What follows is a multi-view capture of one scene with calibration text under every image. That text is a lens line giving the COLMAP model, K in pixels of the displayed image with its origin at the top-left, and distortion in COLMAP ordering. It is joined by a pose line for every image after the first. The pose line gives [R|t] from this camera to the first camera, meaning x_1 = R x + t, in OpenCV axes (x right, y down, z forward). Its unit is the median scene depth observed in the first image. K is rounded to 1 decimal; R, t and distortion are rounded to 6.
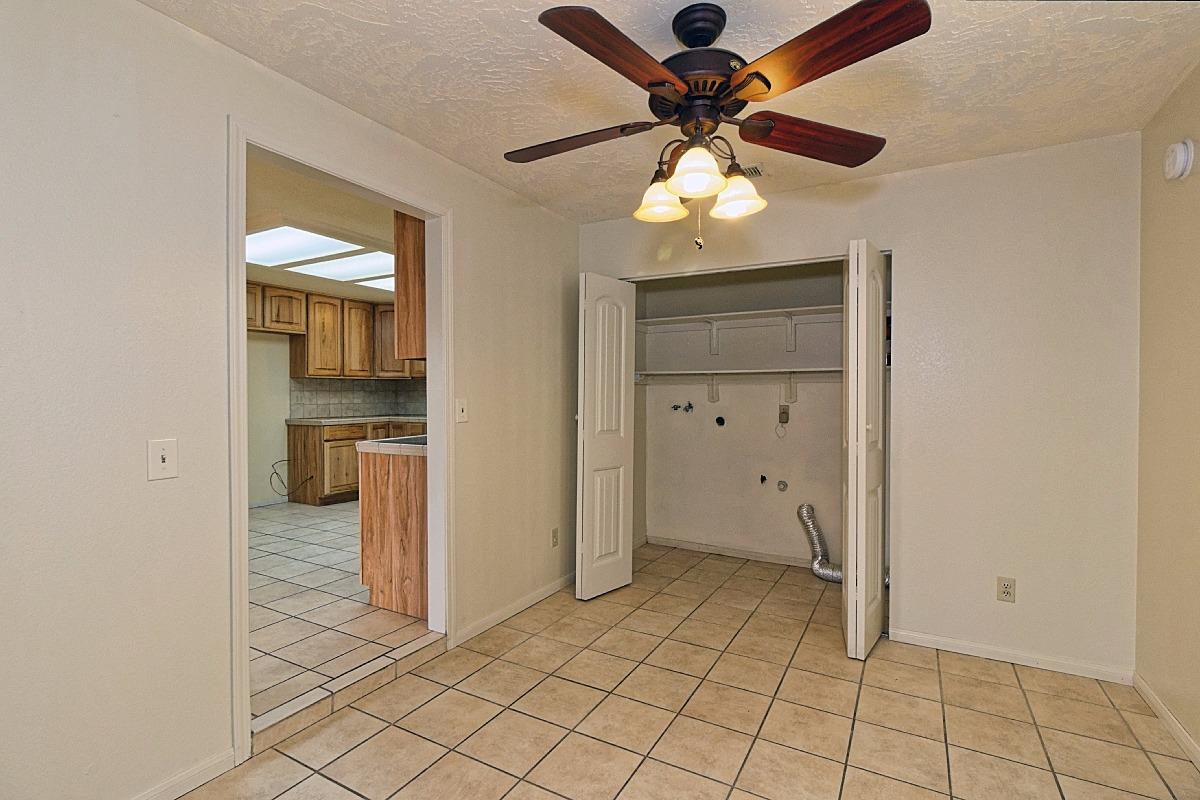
lens RADIAL K [[552.9, 0, 596.5], [0, 552.9, 397.3], [0, 0, 1]] dist [0.003677, 0.000192]
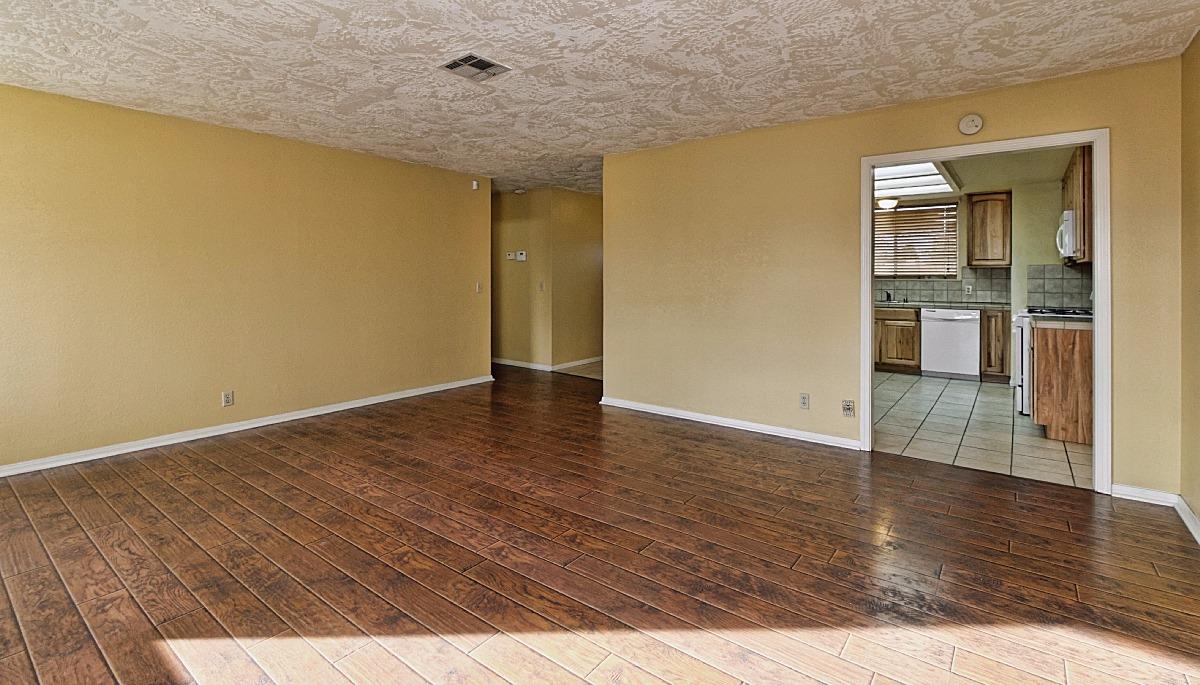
lens RADIAL K [[548.0, 0, 597.2], [0, 548.0, 277.2], [0, 0, 1]] dist [0.001736, 0.000045]
pose [[0.989784, 0.001766, -0.142566, -0.748713], [-0.002455, 0.999986, -0.004662, -0.010539], [0.142556, 0.004965, 0.989774, -0.291554]]
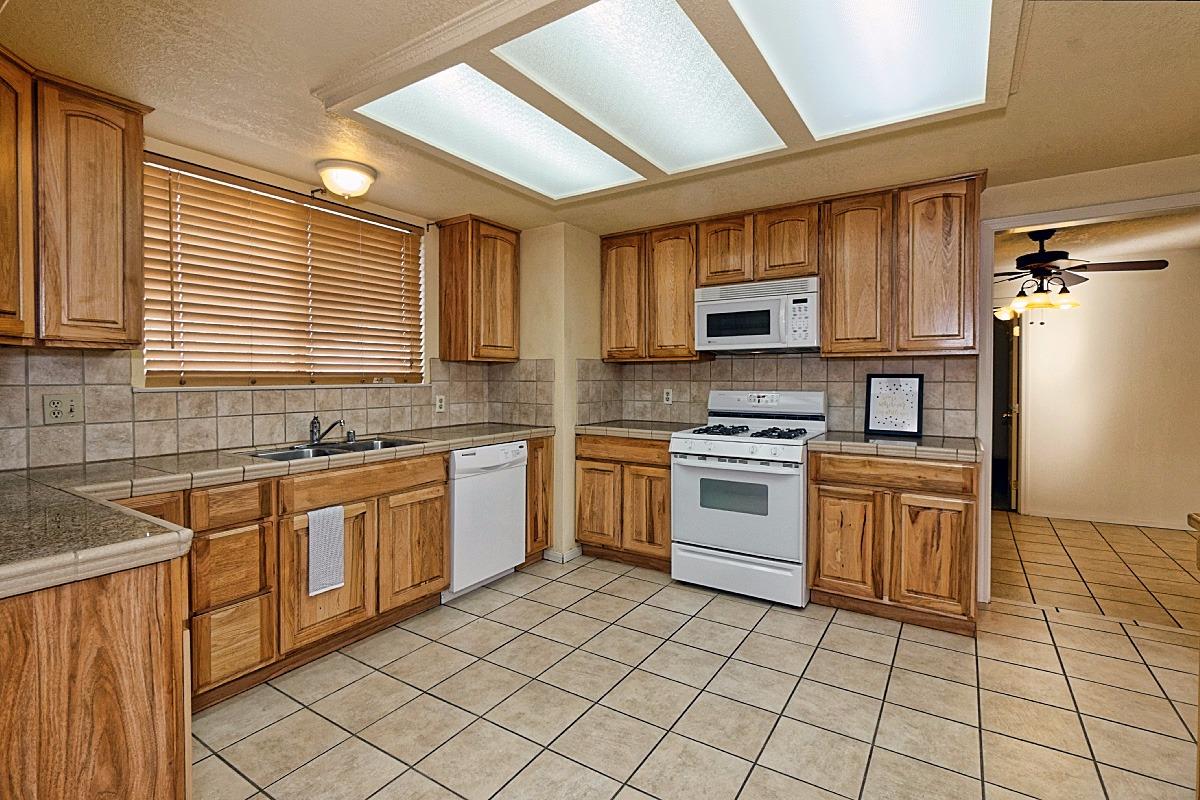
lens RADIAL K [[552.9, 0, 604.6], [0, 552.9, 383.4], [0, 0, 1]] dist [0.003677, 0.000192]
pose [[0.055339, -0.011602, 0.998400, -0.730343], [0.005988, 0.999918, 0.011288, -0.019033], [-0.998450, 0.005354, 0.055404, 0.855426]]
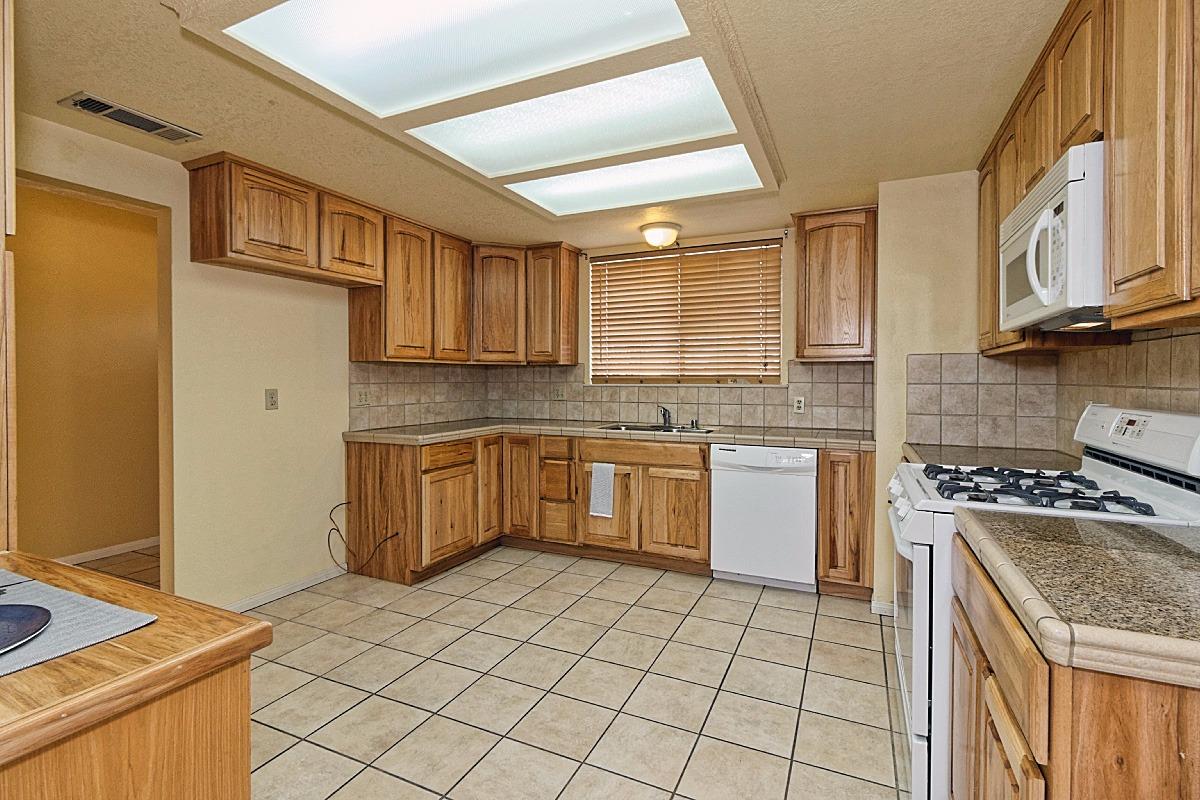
lens RADIAL K [[552.9, 0, 602.3], [0, 552.9, 387.1], [0, 0, 1]] dist [0.003677, 0.000192]
pose [[0.996455, 0.001676, 0.084106, -0.373555], [-0.002388, 0.999962, 0.008366, -0.015141], [-0.084089, -0.008538, 0.996422, 0.438041]]
